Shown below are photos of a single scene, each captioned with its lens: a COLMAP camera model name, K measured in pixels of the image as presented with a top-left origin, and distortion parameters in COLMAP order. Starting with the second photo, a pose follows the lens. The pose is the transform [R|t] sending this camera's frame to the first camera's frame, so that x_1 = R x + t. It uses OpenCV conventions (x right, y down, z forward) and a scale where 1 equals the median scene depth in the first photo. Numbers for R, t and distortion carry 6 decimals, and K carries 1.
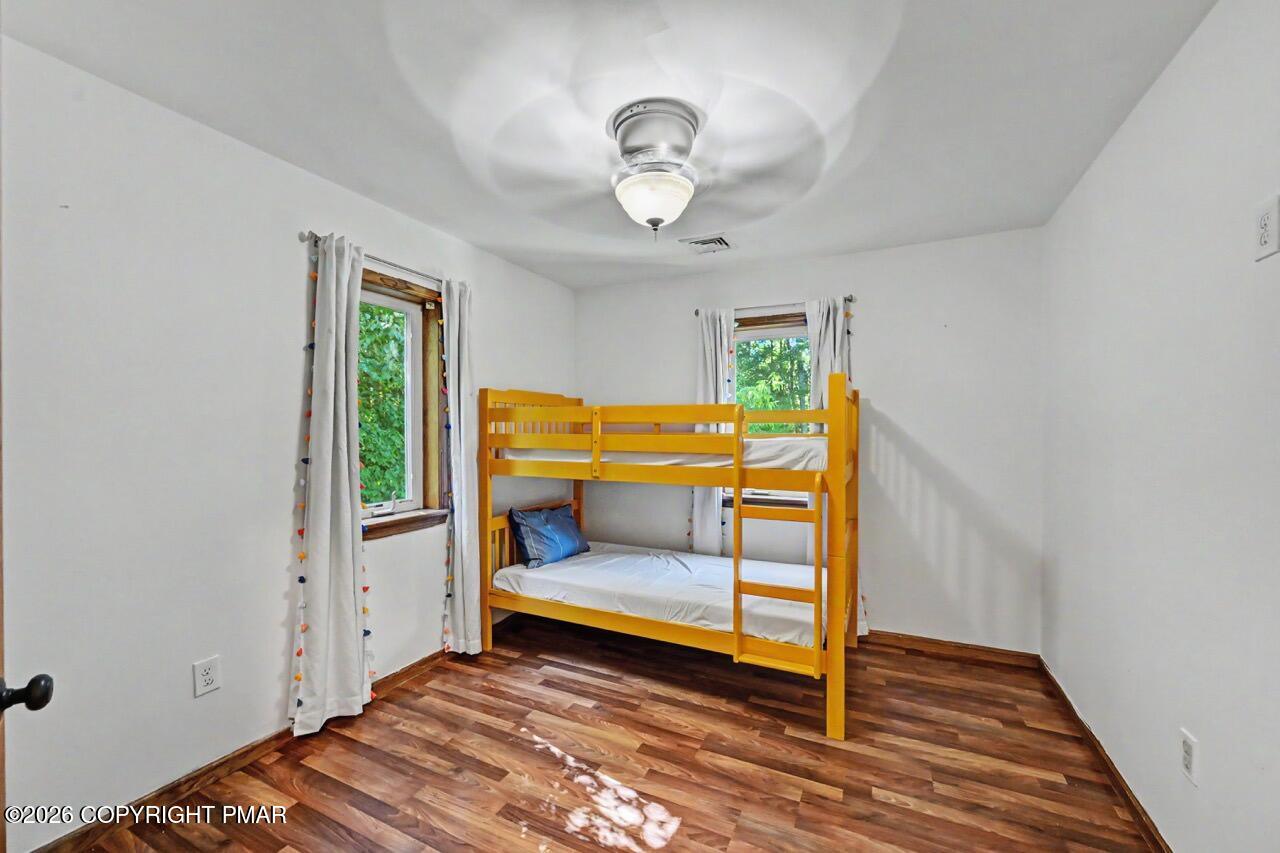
lens RADIAL K [[497.5, 0, 644.5], [0, 497.5, 433.0], [0, 0, 1]] dist [0.000245, -0.000830]
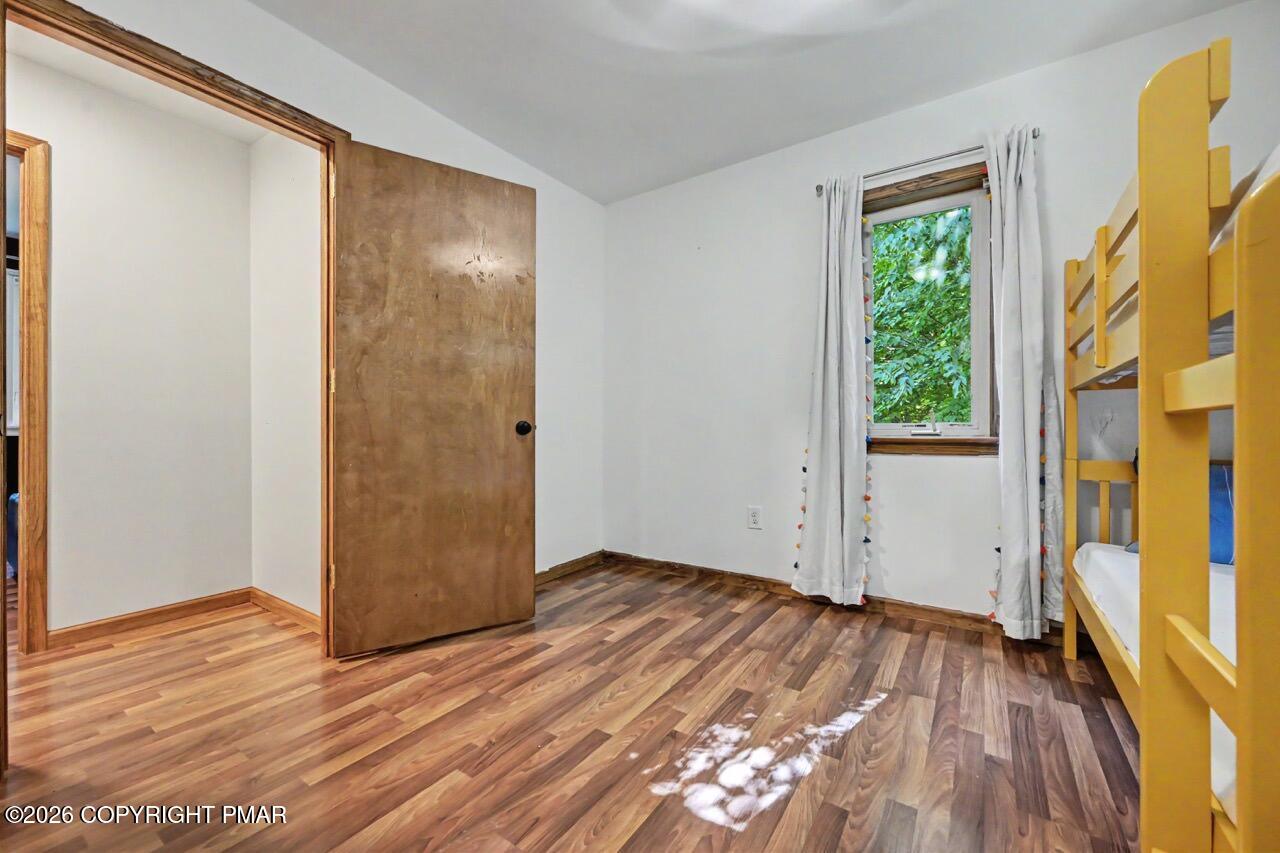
lens RADIAL K [[497.5, 0, 651.3], [0, 497.5, 433.5], [0, 0, 1]] dist [0.000245, -0.000830]
pose [[-0.137831, -0.001908, -0.990454, 0.567744], [0.002649, 0.999994, -0.002295, 0.192112], [0.990452, -0.002940, -0.137825, 0.749690]]
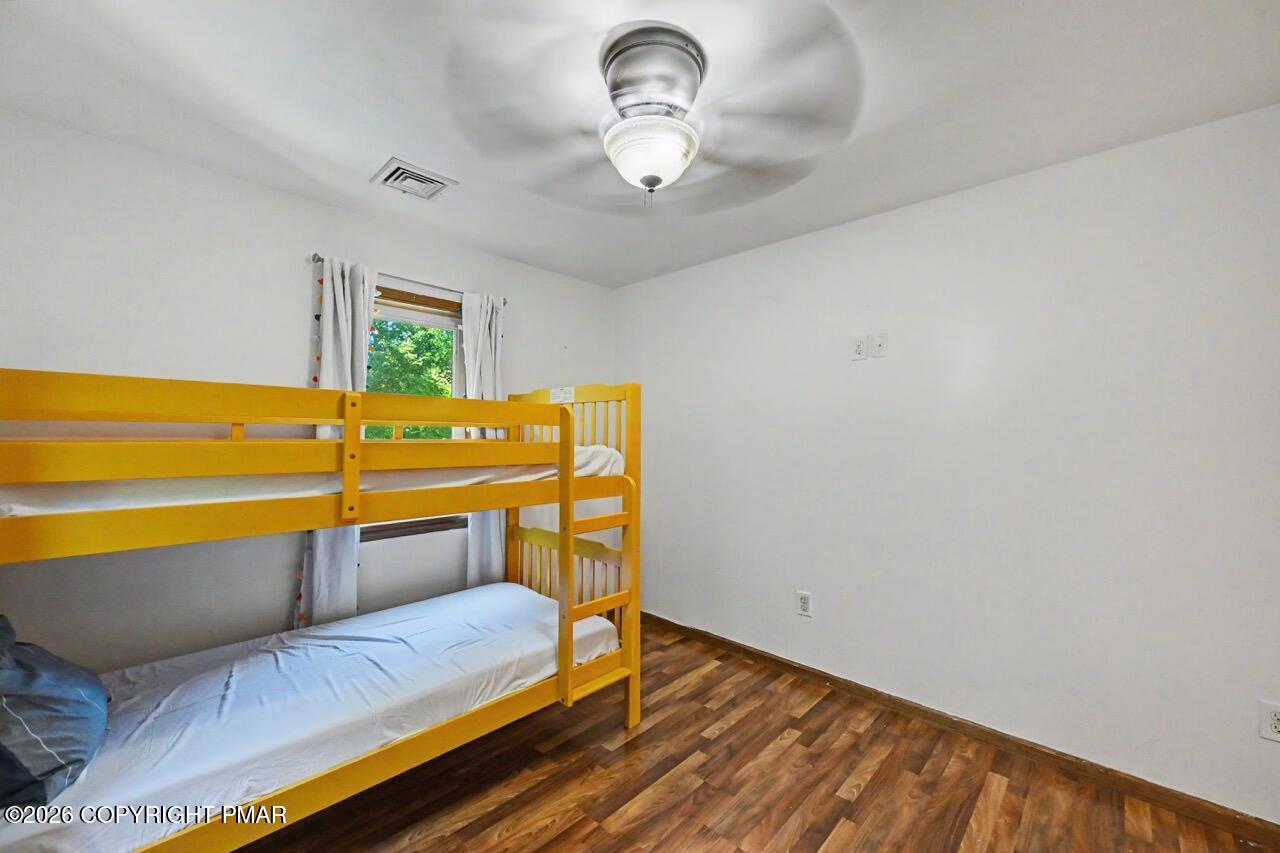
lens RADIAL K [[497.5, 0, 636.7], [0, 497.5, 416.1], [0, 0, 1]] dist [0.000245, -0.000830]
pose [[0.321334, 0.037940, 0.946205, -0.628077], [0.001519, 0.999175, -0.040579, -0.004402], [-0.946965, 0.014476, 0.321012, 0.624602]]
